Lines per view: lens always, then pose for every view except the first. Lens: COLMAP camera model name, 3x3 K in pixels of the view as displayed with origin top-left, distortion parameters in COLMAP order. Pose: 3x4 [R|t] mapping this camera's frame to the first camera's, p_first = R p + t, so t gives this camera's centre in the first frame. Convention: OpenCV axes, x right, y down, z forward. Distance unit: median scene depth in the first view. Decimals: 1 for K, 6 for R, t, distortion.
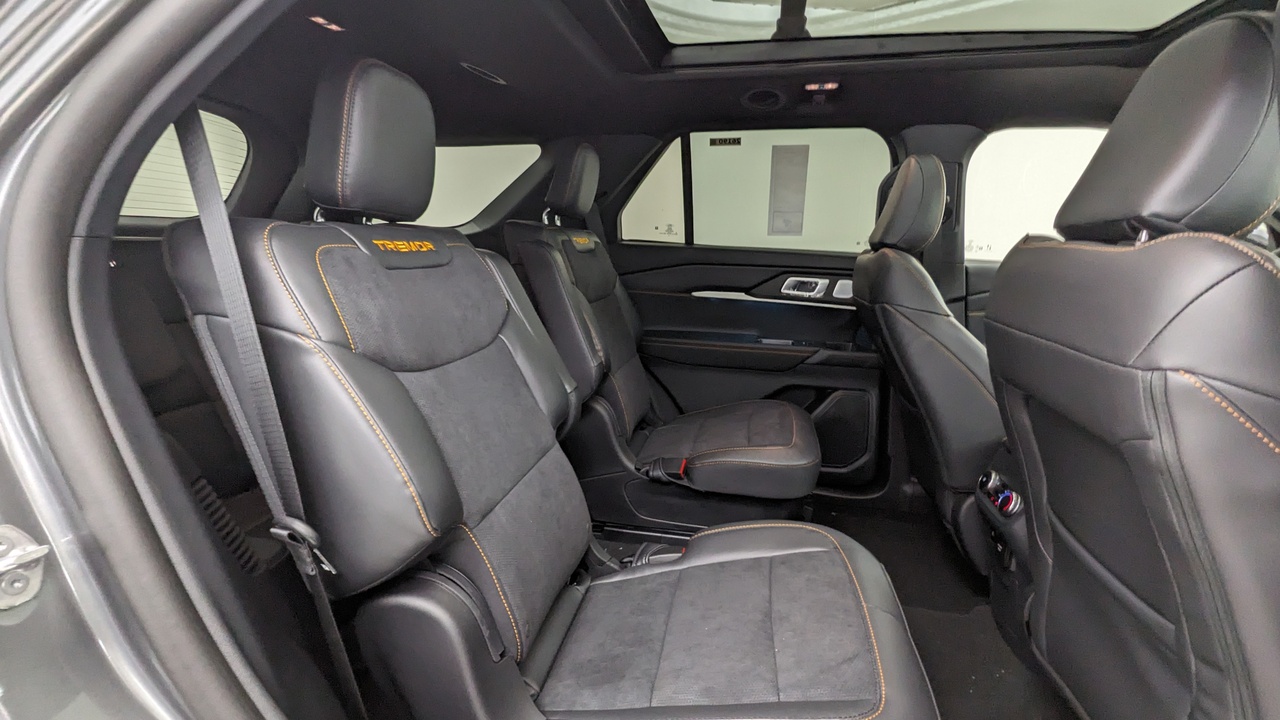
lens RADIAL K [[609.1, 0, 640.0], [0, 609.1, 360.0], [0, 0, 1]] dist [-0.003178, -0.000315]
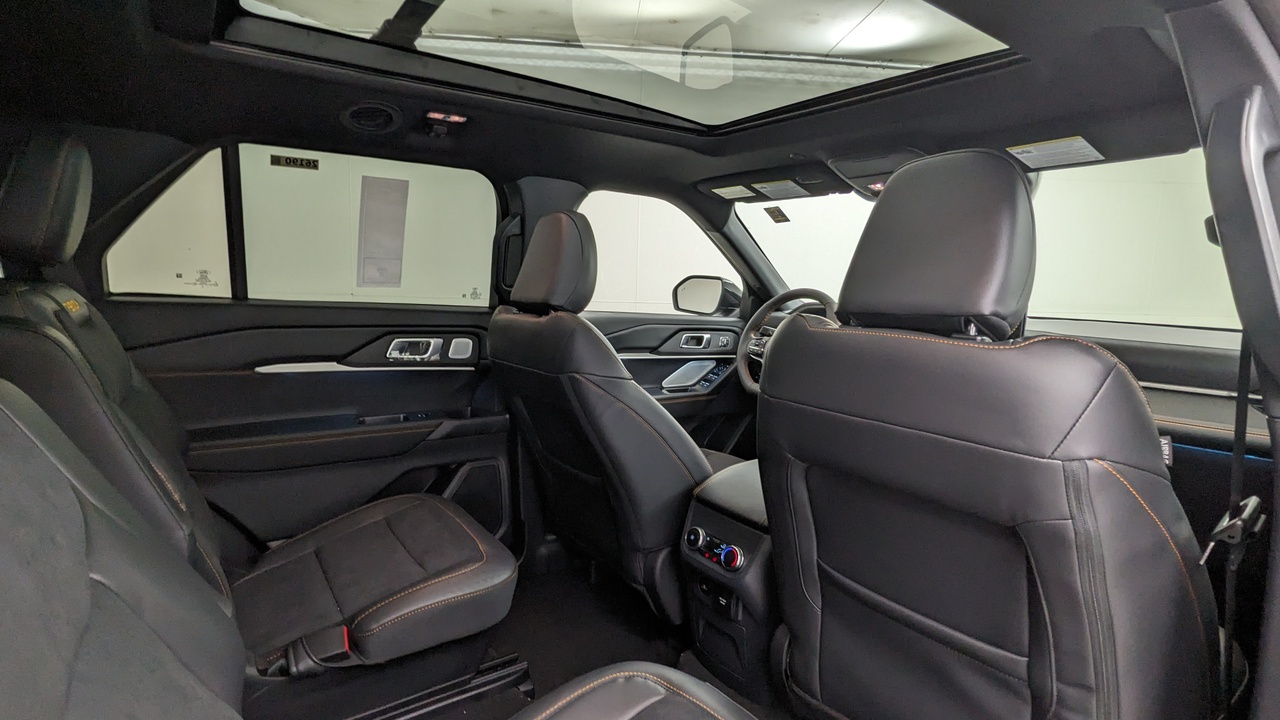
lens RADIAL K [[615.4, 0, 640.0], [0, 615.4, 360.0], [0, 0, 1]] dist [-0.001740, 0.000171]
pose [[0.679321, -0.091875, 0.728067, -0.138560], [0.126398, 0.991953, 0.007239, -0.075021], [-0.722874, 0.087109, 0.685468, 0.212280]]
